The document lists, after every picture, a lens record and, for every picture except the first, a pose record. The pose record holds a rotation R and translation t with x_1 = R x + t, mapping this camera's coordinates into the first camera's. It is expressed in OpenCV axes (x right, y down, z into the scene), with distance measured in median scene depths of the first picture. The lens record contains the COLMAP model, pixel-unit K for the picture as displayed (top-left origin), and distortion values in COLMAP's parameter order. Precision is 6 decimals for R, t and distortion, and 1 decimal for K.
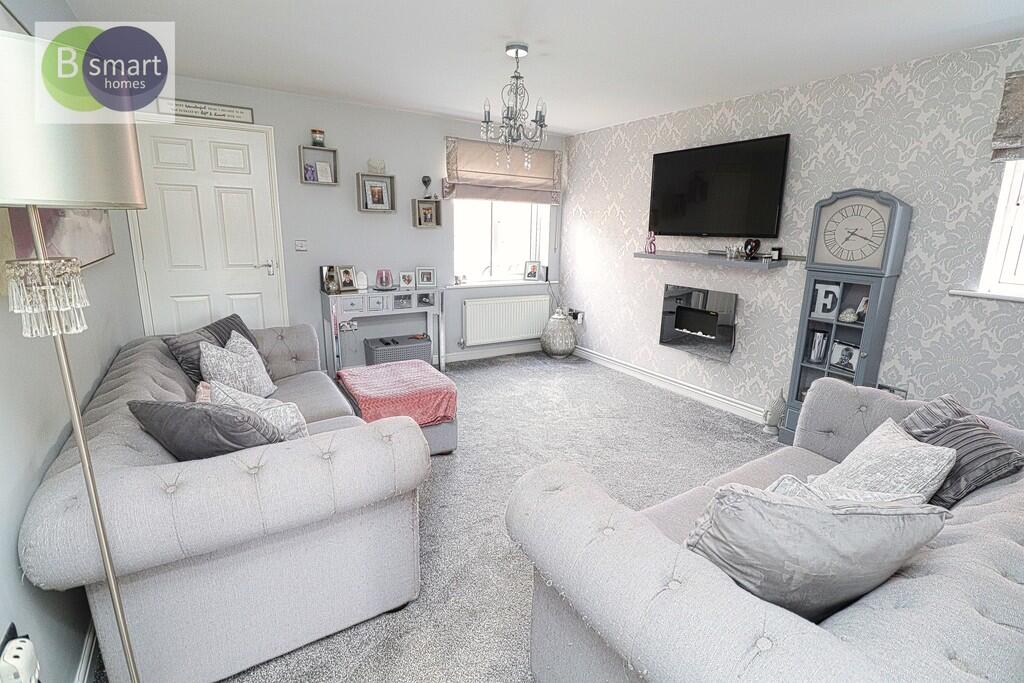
lens RADIAL K [[488.8, 0, 513.0], [0, 488.8, 341.6], [0, 0, 1]] dist [-0.008084, -0.002117]
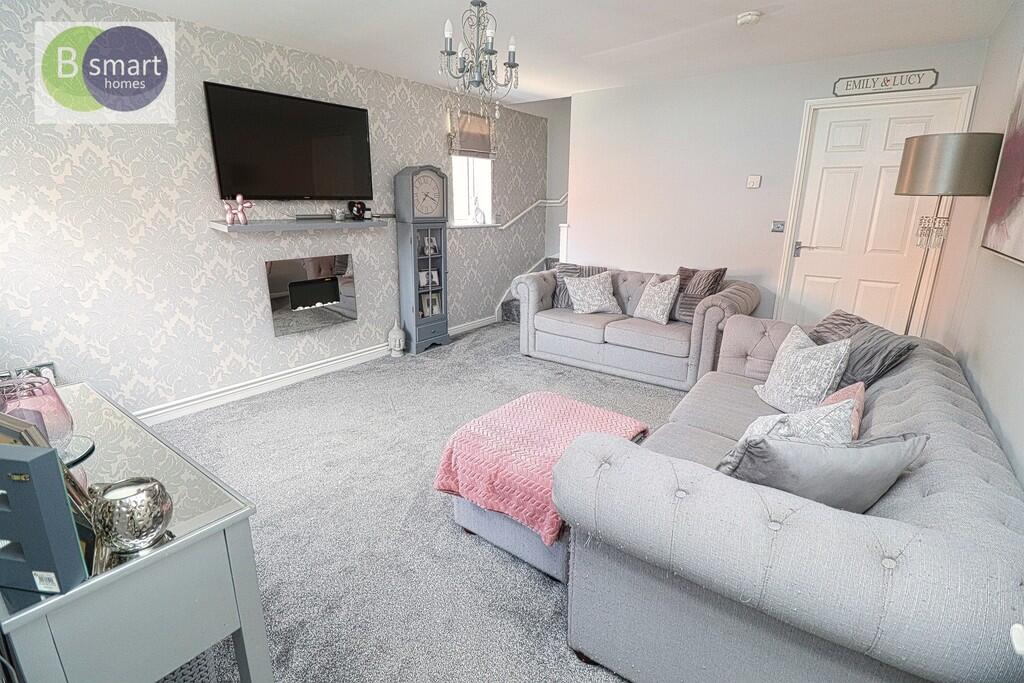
lens RADIAL K [[488.8, 0, 511.2], [0, 488.8, 335.9], [0, 0, 1]] dist [-0.008084, -0.002117]
pose [[-0.369413, -0.278500, 0.886551, -0.672106], [0.188303, 0.911807, 0.364897, -0.261158], [-0.909987, 0.301738, -0.284391, 1.054394]]
